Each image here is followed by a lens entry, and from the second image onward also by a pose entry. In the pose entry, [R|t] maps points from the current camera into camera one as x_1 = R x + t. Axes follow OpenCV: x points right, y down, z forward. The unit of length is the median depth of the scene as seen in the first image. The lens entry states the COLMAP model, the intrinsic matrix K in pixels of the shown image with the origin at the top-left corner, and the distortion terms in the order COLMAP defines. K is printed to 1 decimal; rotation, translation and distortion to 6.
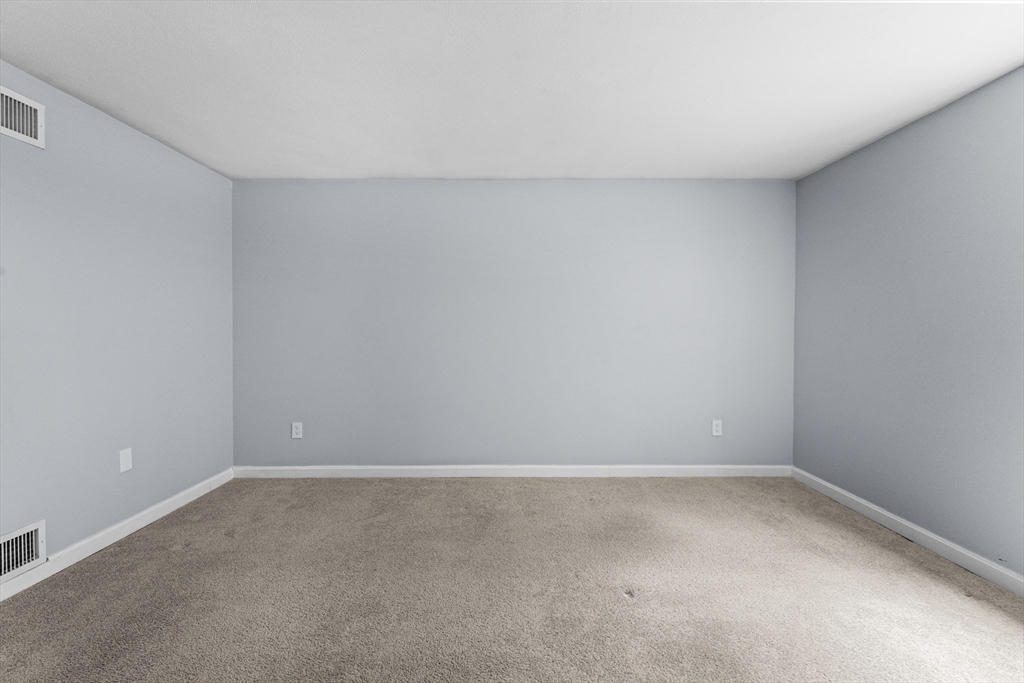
lens RADIAL K [[472.5, 0, 515.3], [0, 472.5, 333.4], [0, 0, 1]] dist [0.003488, -0.000160]
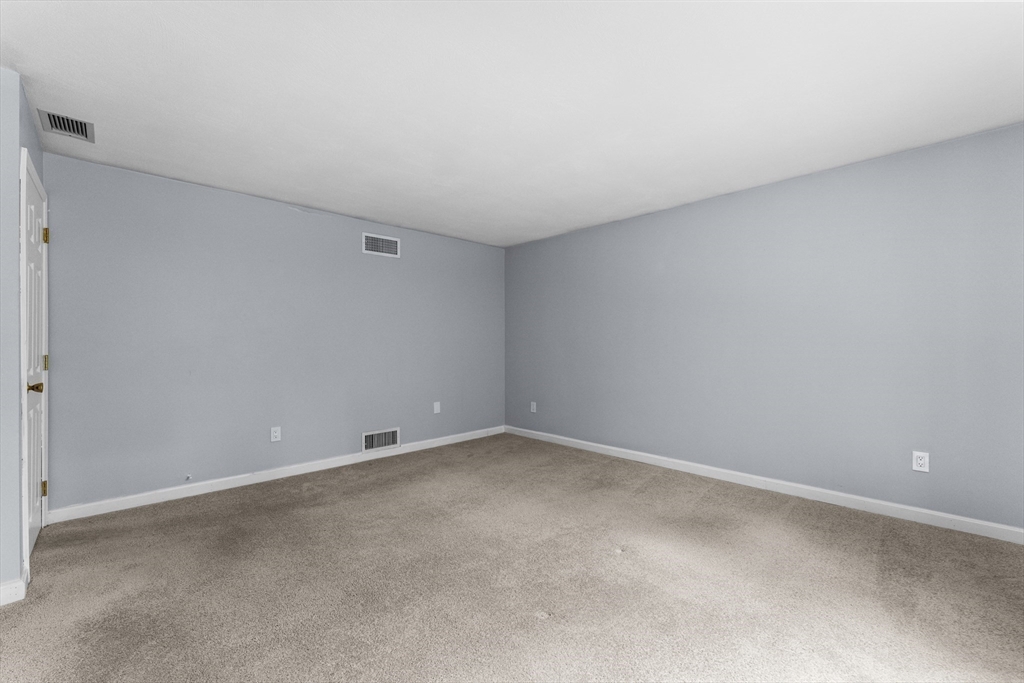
lens RADIAL K [[429.3, 0, 512.0], [0, 429.3, 341.5], [0, 0, 1]] dist [-0.002753, -0.000400]
pose [[0.686873, -0.003371, -0.726770, 0.576461], [-0.002753, 0.999970, -0.007240, 0.006904], [0.726772, 0.006974, 0.686843, 0.009771]]
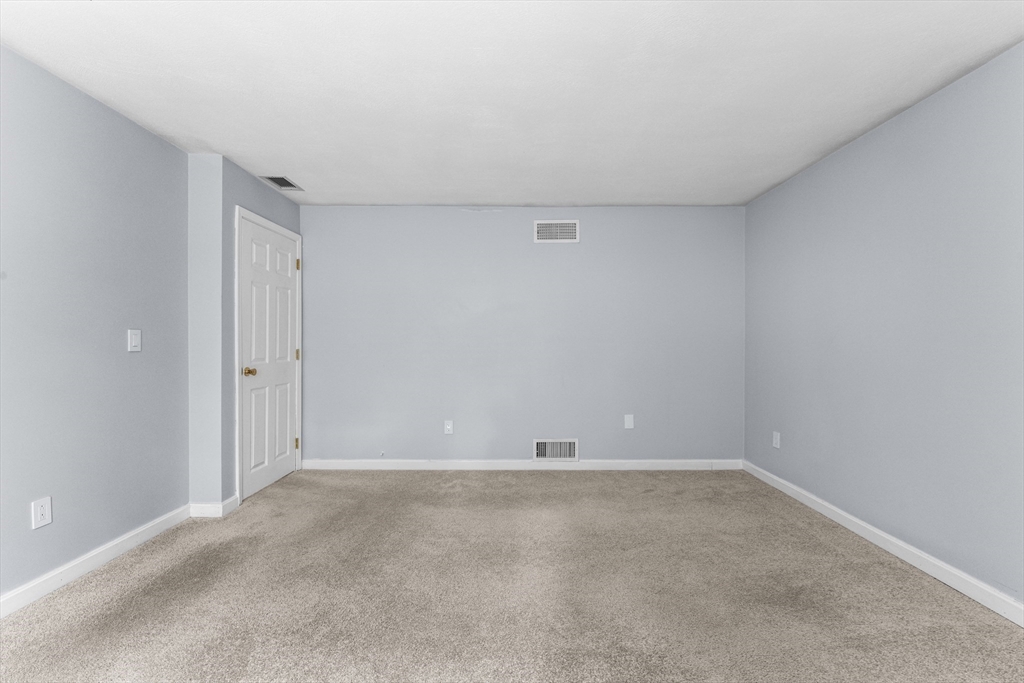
lens RADIAL K [[449.8, 0, 512.0], [0, 449.8, 341.5], [0, 0, 1]] dist [0.000054, -0.000303]
pose [[-0.016606, 0.001117, -0.999861, 0.574395], [-0.006634, 0.999977, 0.001227, 0.003167], [0.999840, 0.006653, -0.016598, 0.546114]]
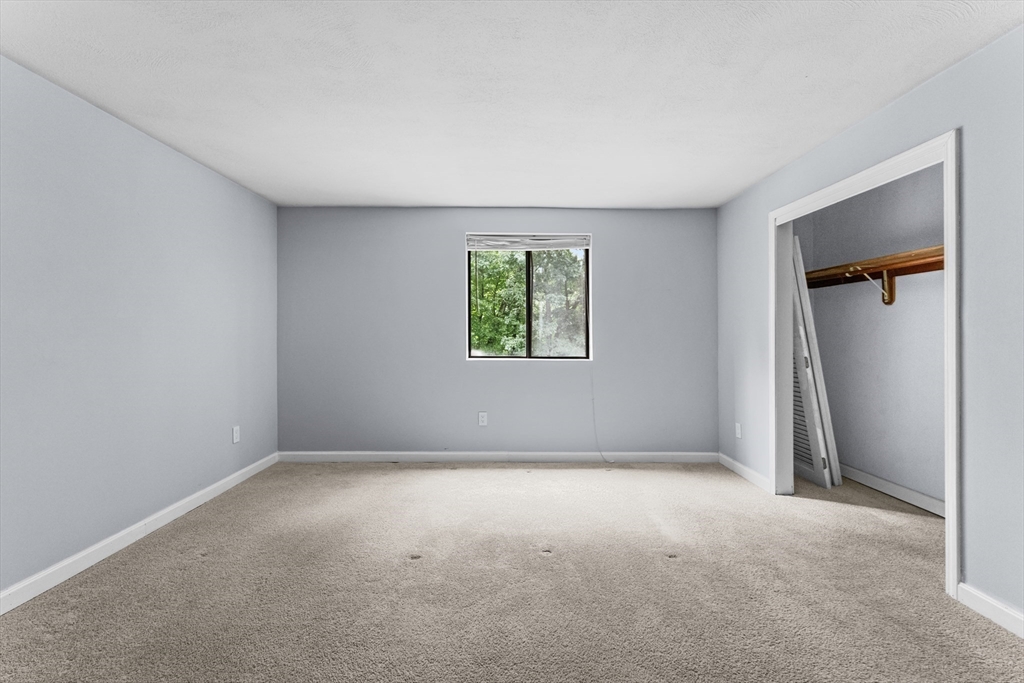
lens RADIAL K [[425.0, 0, 513.9], [0, 425.0, 325.3], [0, 0, 1]] dist [0.001019, 0.000028]
pose [[-0.001977, 0.020219, 0.999794, -0.565435], [0.010865, 0.999737, -0.020196, -0.006053], [-0.999939, 0.010822, -0.002196, 0.503029]]
